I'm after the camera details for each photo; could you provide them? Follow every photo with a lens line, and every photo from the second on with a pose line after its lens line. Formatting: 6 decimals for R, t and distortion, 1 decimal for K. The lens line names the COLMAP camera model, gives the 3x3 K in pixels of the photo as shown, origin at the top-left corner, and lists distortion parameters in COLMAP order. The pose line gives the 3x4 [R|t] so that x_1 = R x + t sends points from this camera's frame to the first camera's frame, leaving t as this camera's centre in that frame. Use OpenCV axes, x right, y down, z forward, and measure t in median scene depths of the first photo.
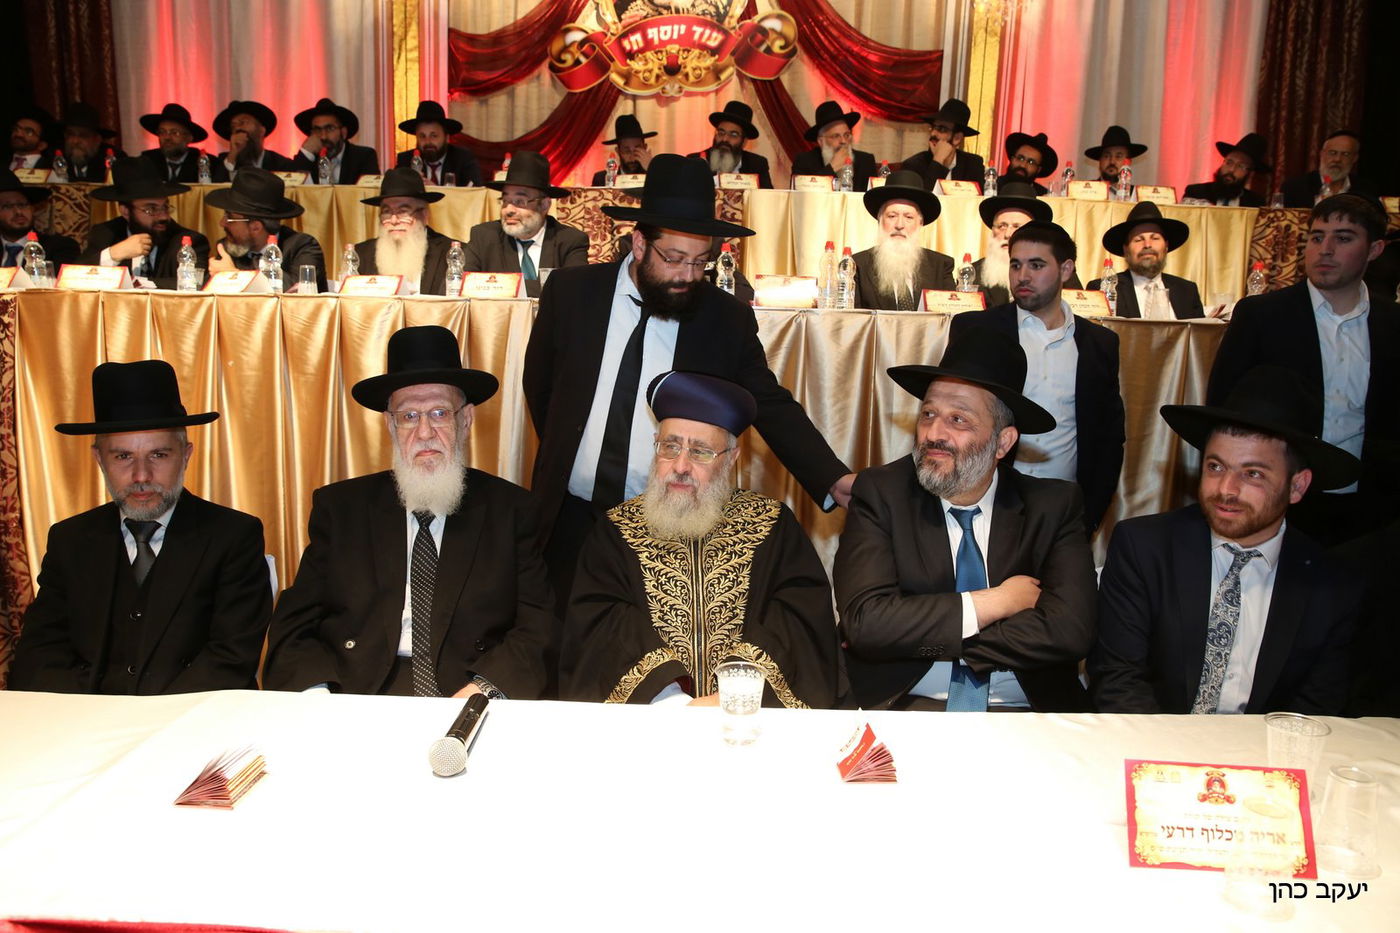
lens RADIAL K [[998.4, 0, 694.7], [0, 998.4, 492.3], [0, 0, 1]] dist [-0.131415, 0.084055]
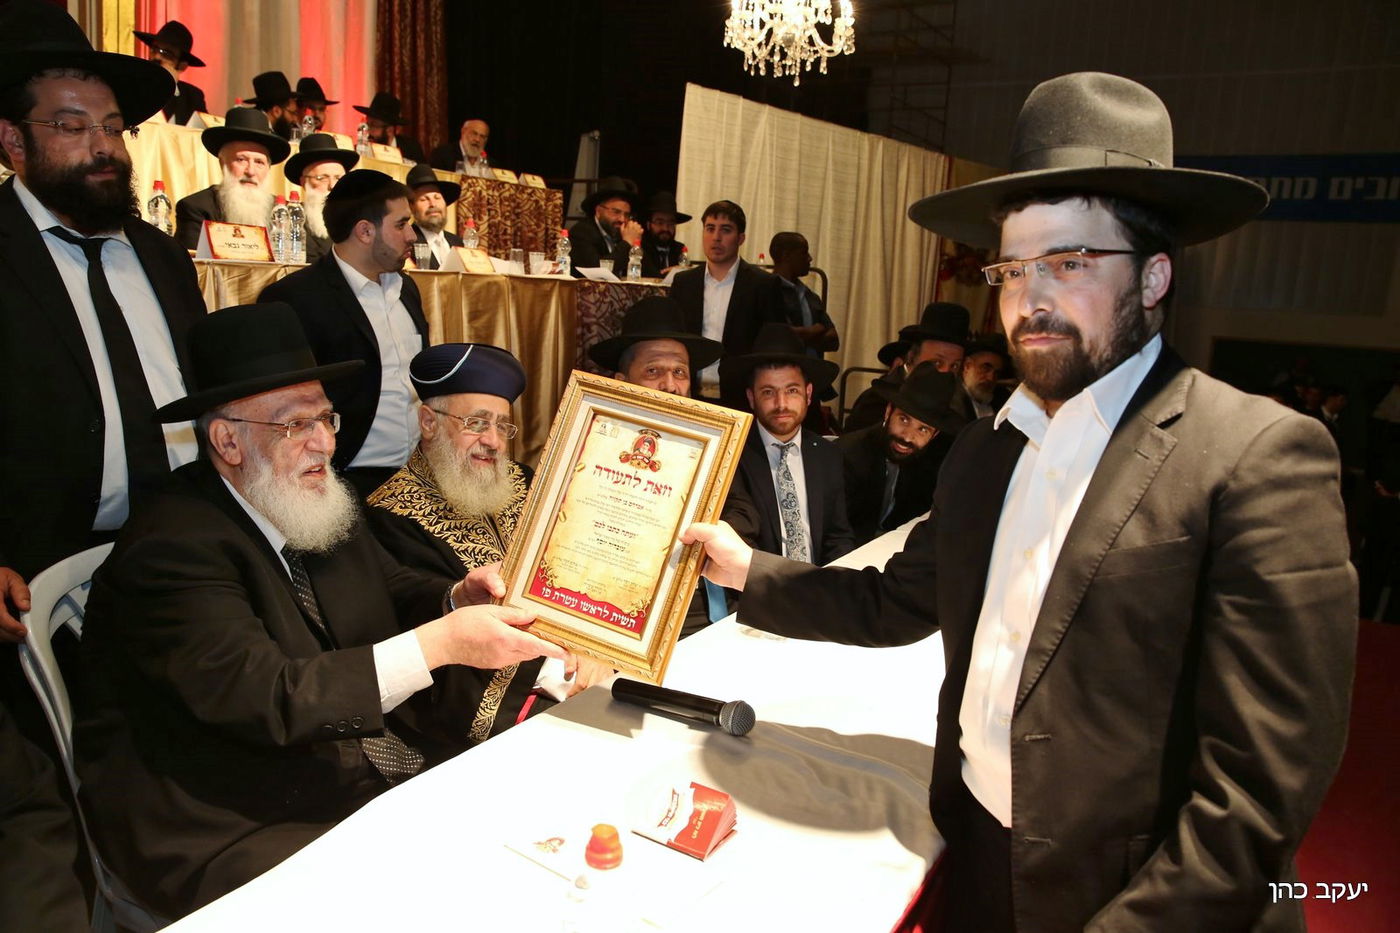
lens RADIAL K [[998.4, 0, 694.7], [0, 998.4, 492.3], [0, 0, 1]] dist [-0.131415, 0.084055]
pose [[0.448660, -0.179936, 0.875401, -0.461515], [0.109876, 0.983197, 0.145780, -0.056865], [-0.886923, 0.030780, 0.460891, 0.205150]]
